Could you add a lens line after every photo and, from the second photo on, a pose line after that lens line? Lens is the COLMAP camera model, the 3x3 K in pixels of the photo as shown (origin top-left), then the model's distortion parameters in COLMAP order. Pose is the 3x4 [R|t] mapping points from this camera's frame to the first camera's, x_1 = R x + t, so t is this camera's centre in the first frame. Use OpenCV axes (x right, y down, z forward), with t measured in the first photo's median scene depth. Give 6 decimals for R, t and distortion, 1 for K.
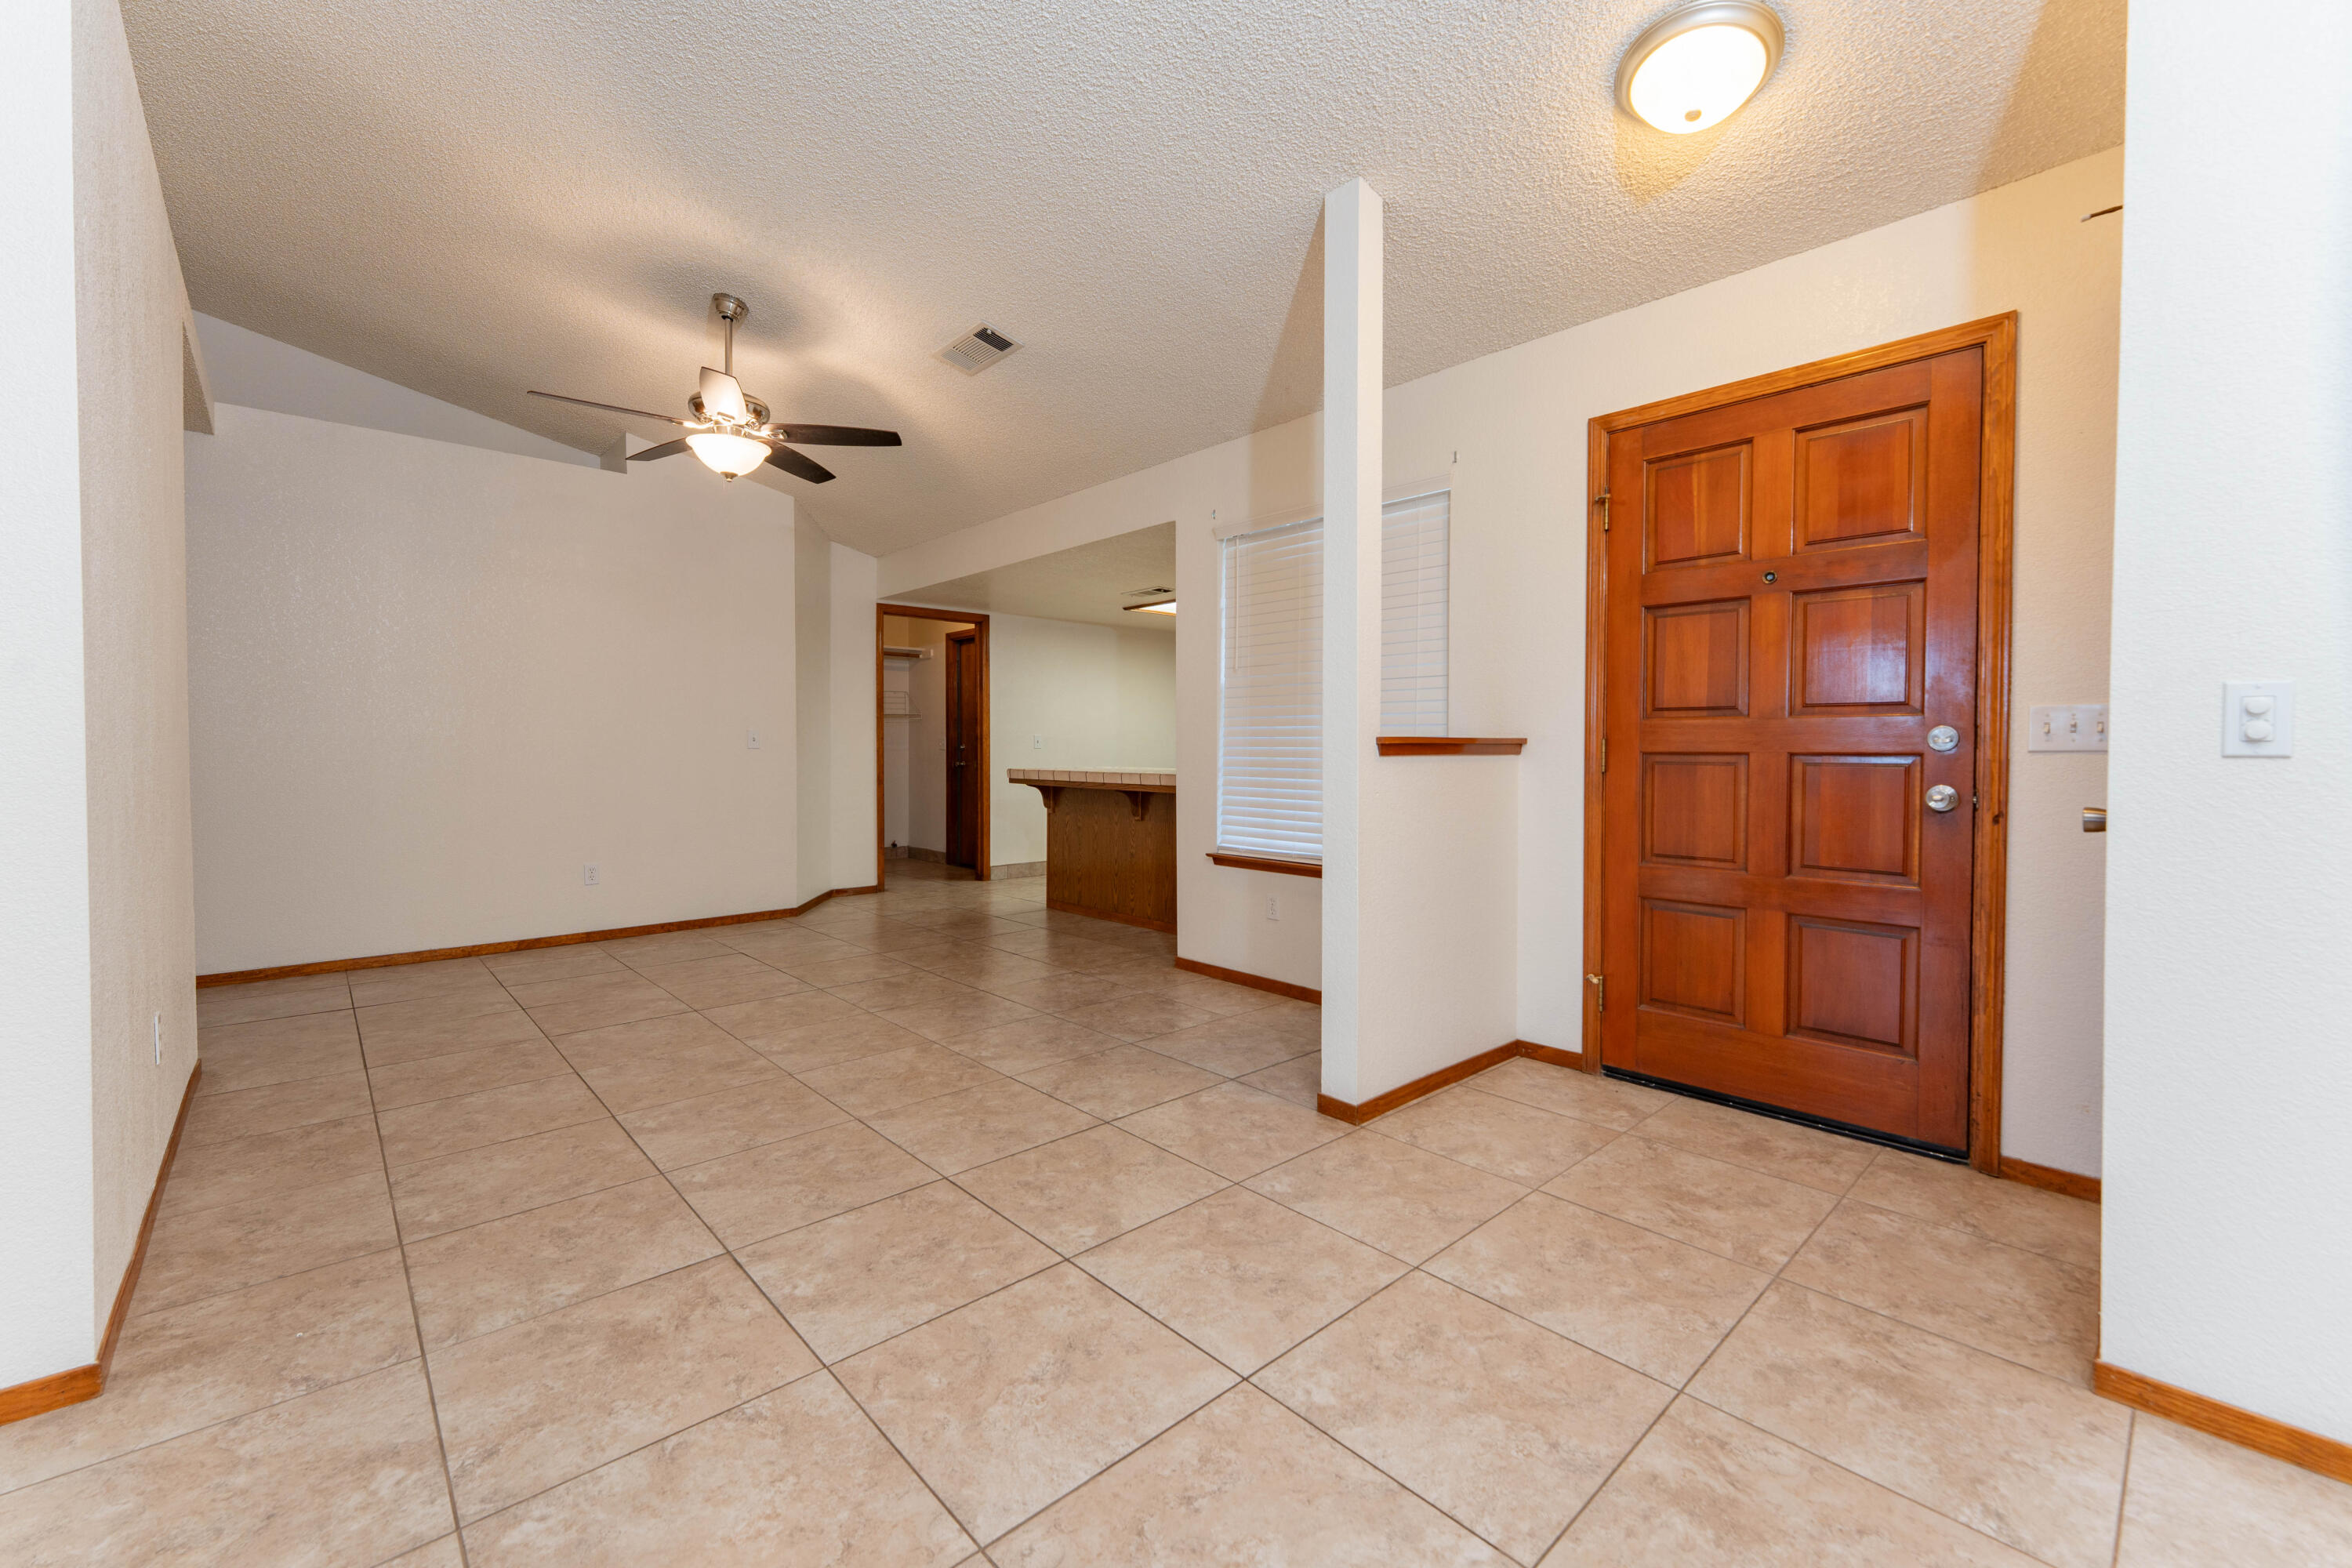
lens RADIAL K [[951.4, 0, 1175.5], [0, 951.4, 768.5], [0, 0, 1]] dist [-0.000033, -0.000176]
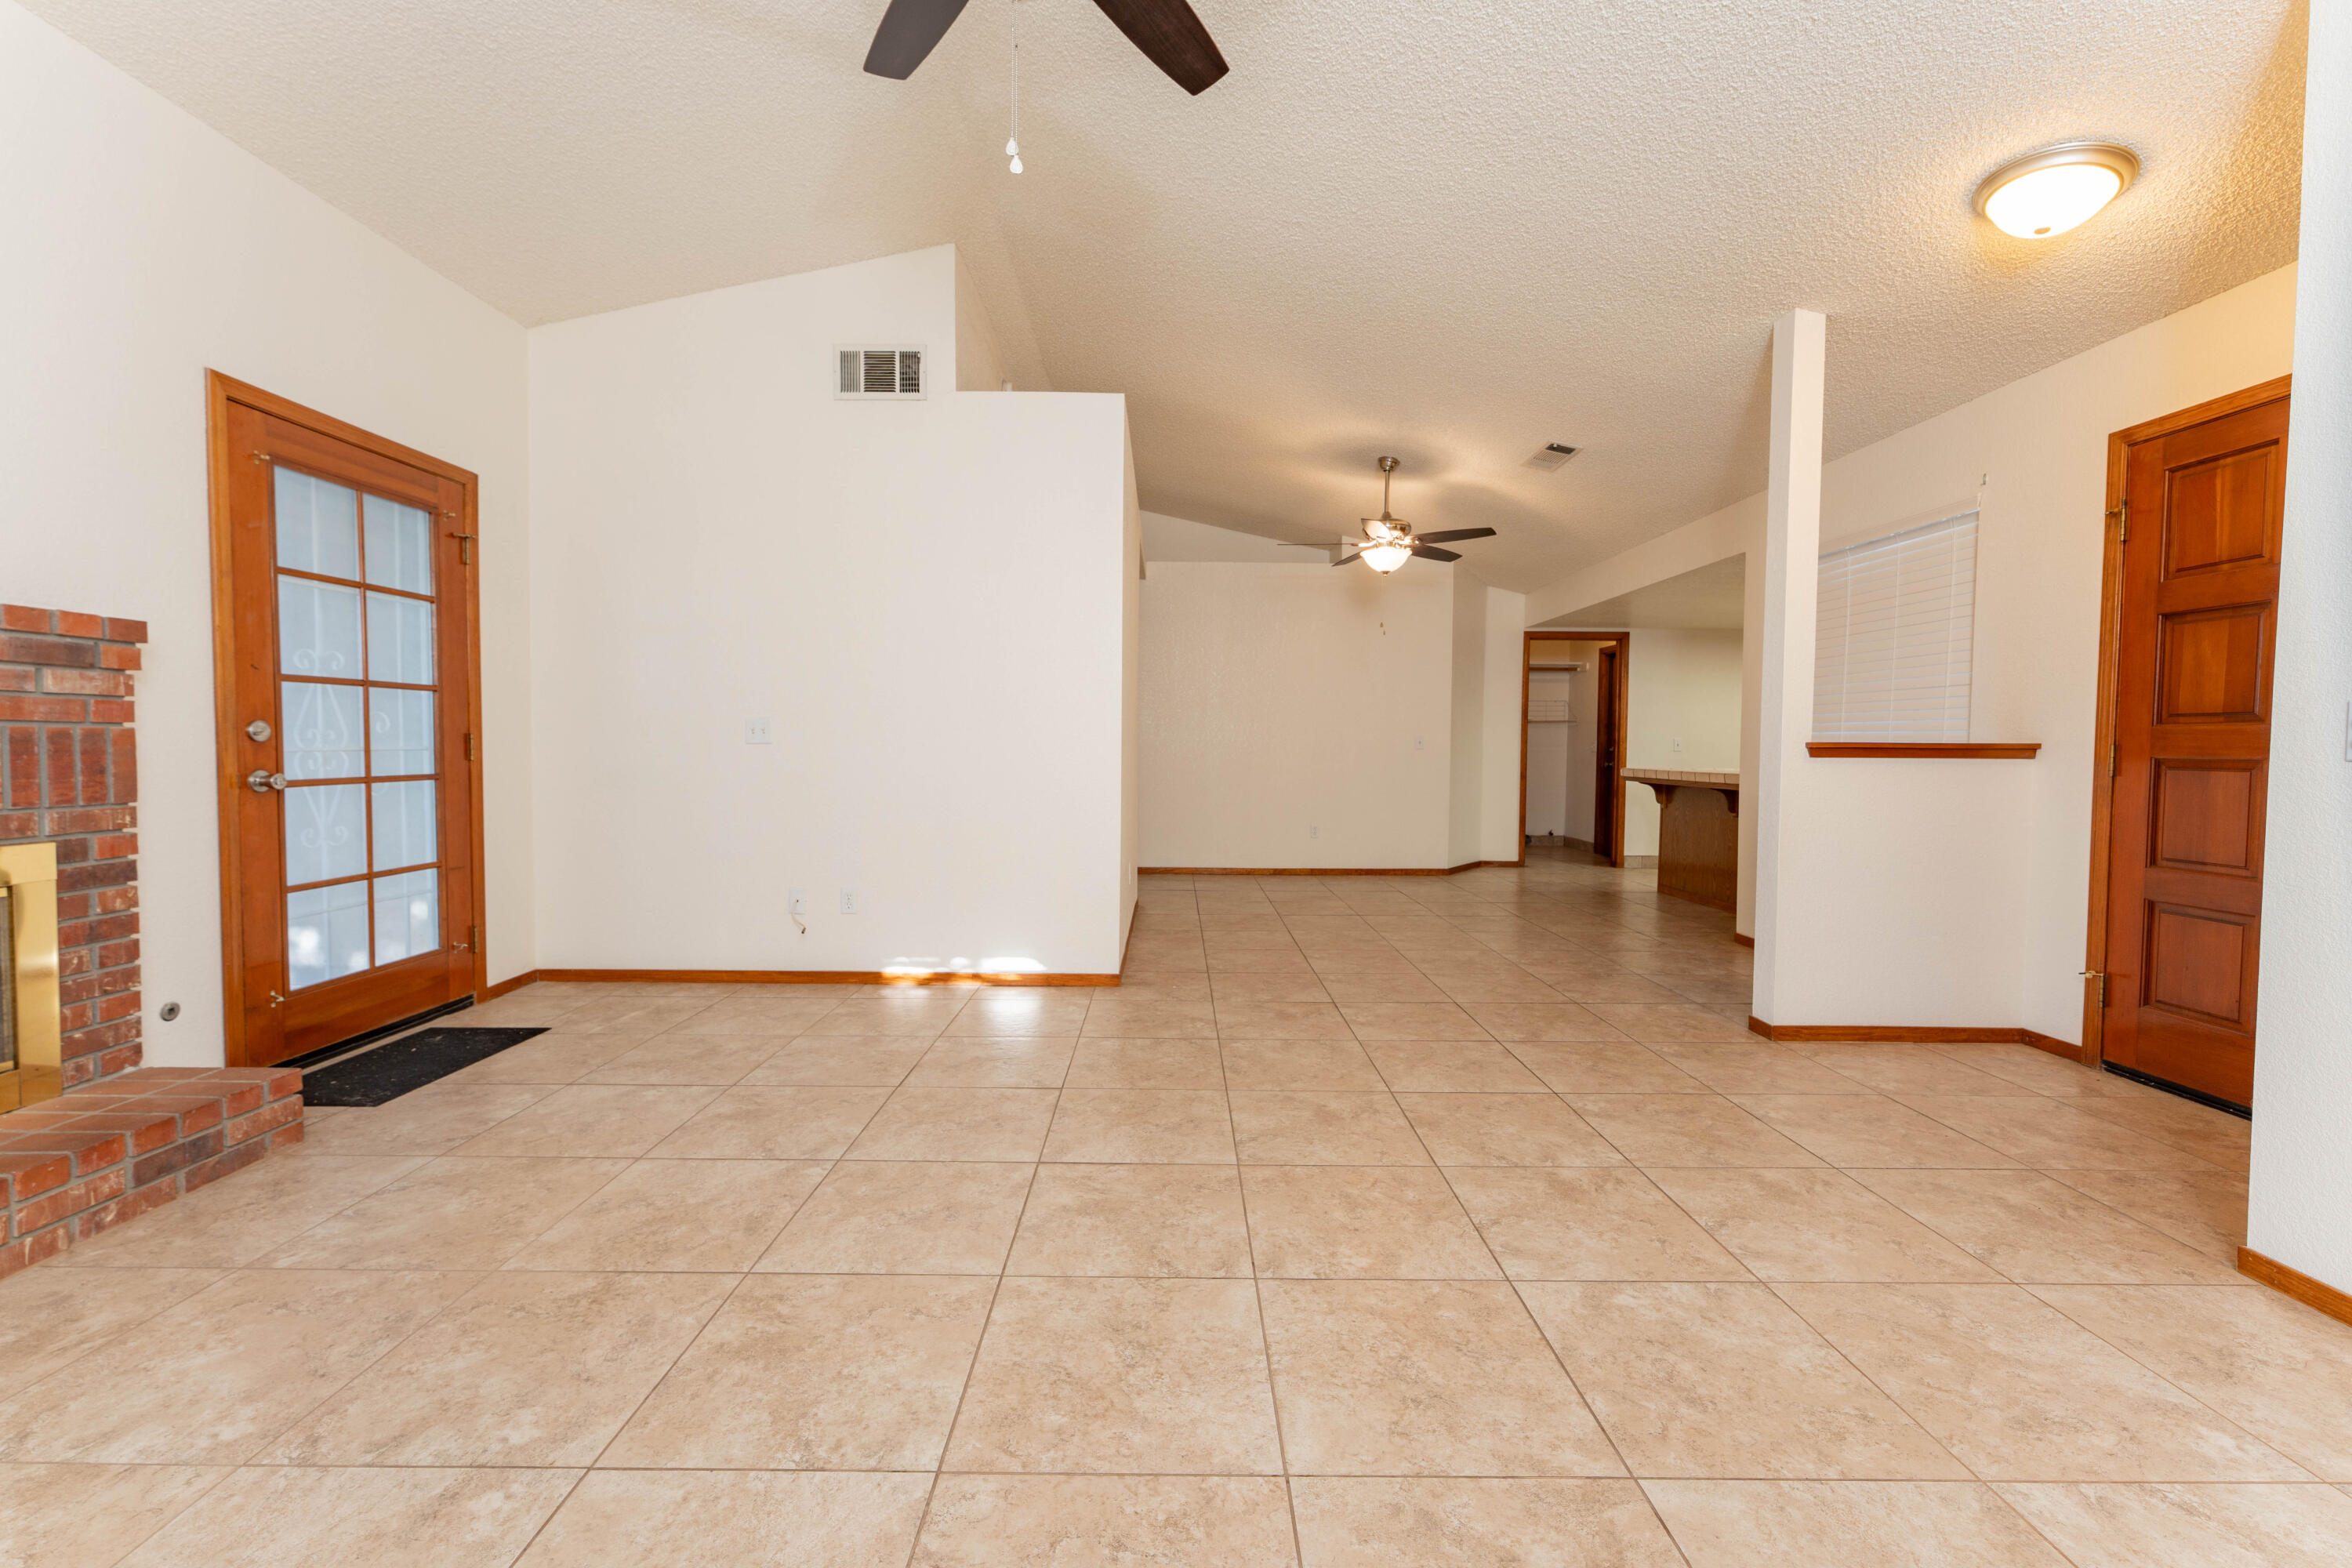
lens RADIAL K [[940.5, 0, 1157.8], [0, 940.5, 781.1], [0, 0, 1]] dist [0.001794, -0.000608]
pose [[0.726428, 0.029272, -0.686619, 0.408987], [-0.021327, 0.999571, 0.020051, 0.010628], [0.686912, 0.000078, 0.726741, -0.464503]]
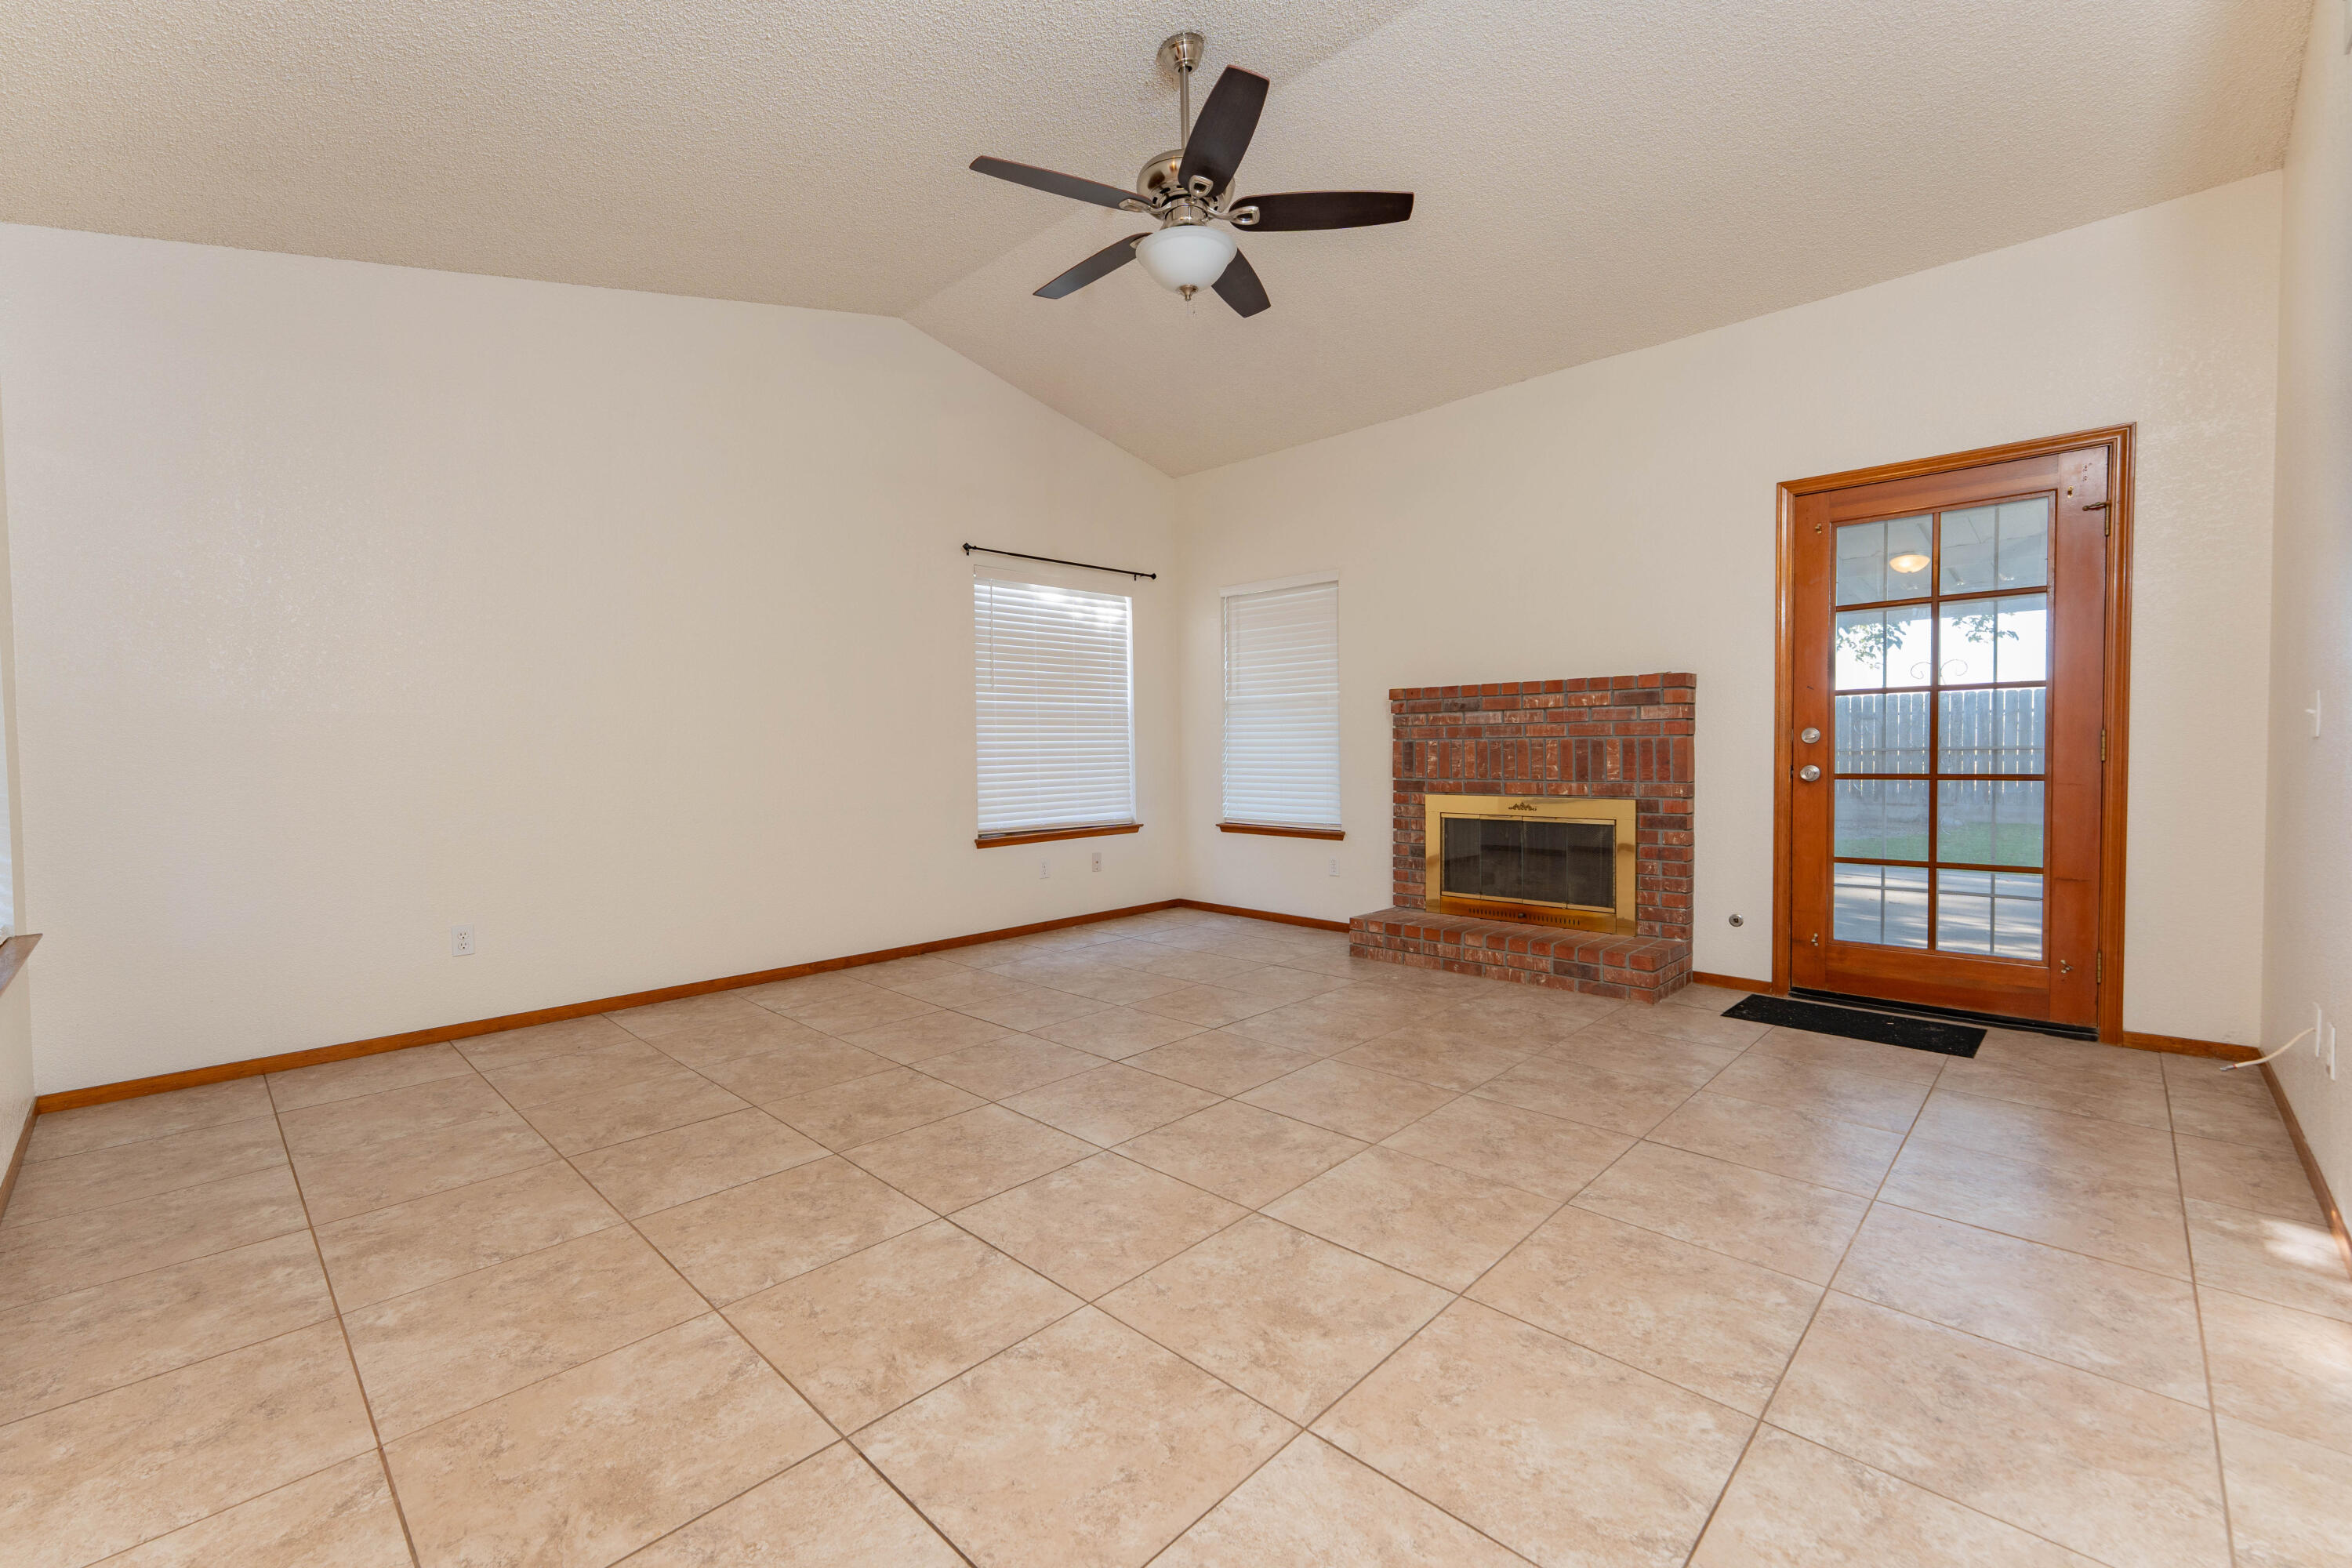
lens RADIAL K [[940.5, 0, 1157.8], [0, 940.5, 781.1], [0, 0, 1]] dist [0.001794, -0.000608]
pose [[-0.998419, 0.011348, -0.055048, 0.014255], [0.008297, 0.998433, 0.055337, -0.019602], [0.055589, 0.054793, -0.996949, 0.912625]]
